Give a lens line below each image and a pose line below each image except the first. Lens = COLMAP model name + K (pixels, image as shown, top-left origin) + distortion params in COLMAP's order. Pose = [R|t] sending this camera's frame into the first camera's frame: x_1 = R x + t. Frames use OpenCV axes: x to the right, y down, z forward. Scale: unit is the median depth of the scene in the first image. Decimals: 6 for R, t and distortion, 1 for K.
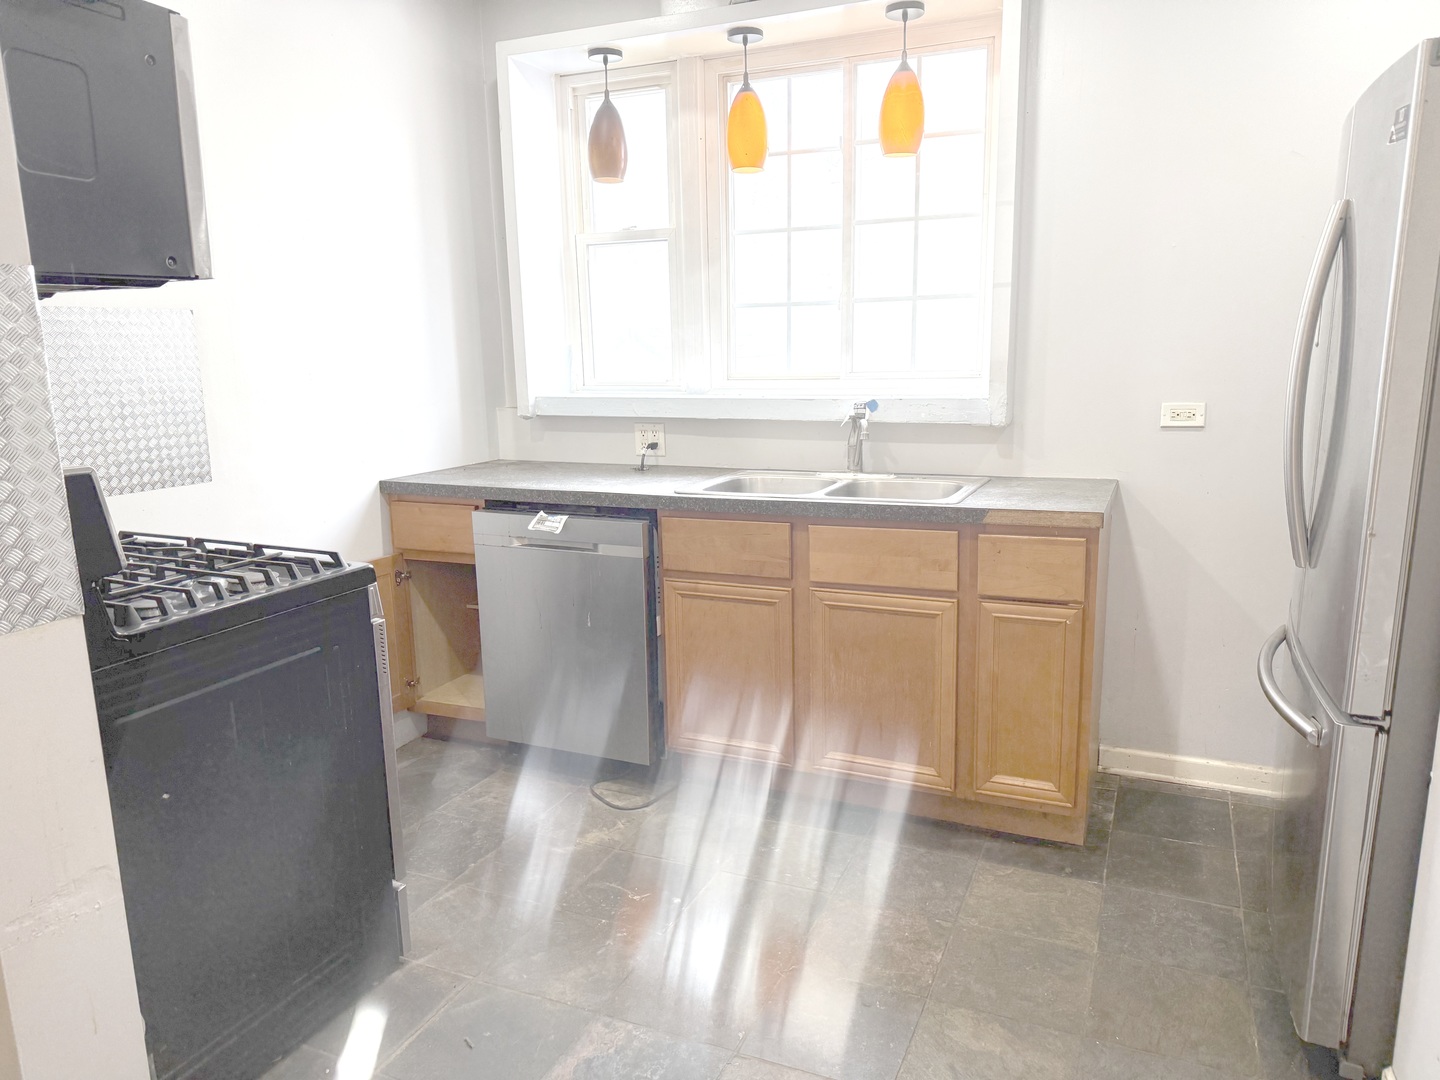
lens RADIAL K [[1008.4, 0, 727.2], [0, 1008.4, 544.3], [0, 0, 1]] dist [0.099394, -0.134158]
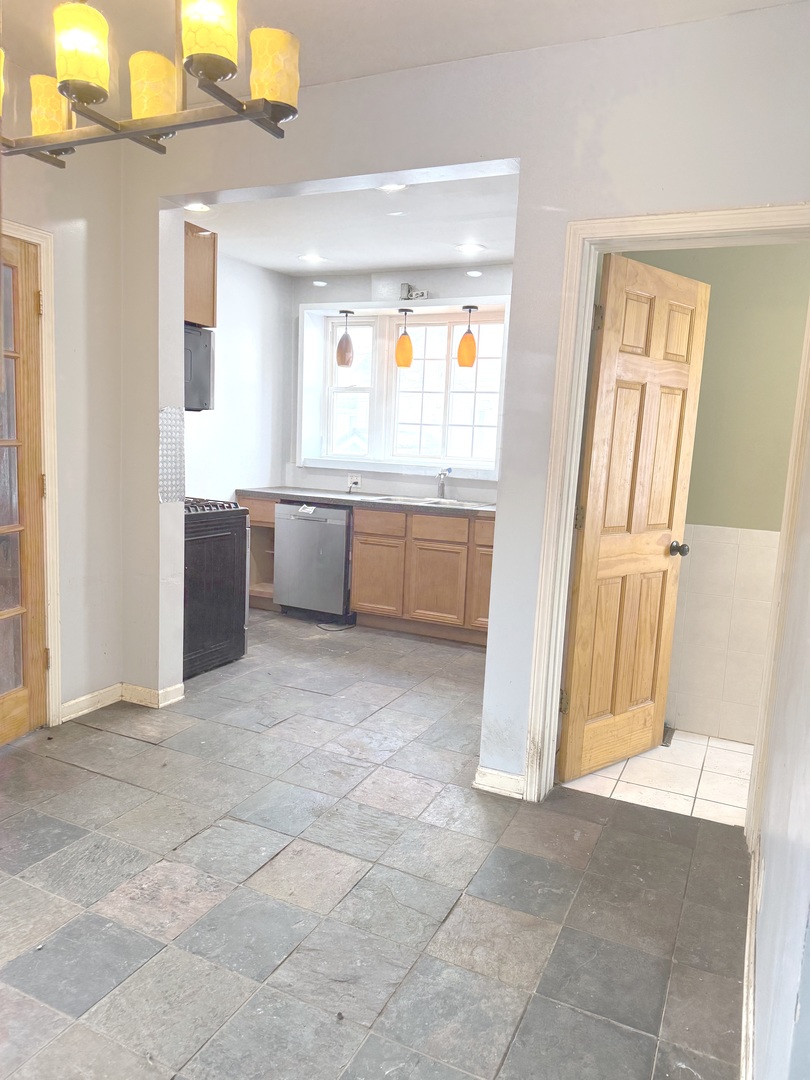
lens RADIAL K [[756.3, 0, 405.0], [0, 756.3, 540.0], [0, 0, 1]] dist [0.099394, -0.134158]
pose [[0.997220, 0.067155, -0.032291, 0.109067], [-0.069038, 0.995732, -0.061252, 0.136643], [0.028039, 0.063311, 0.997600, -0.728259]]
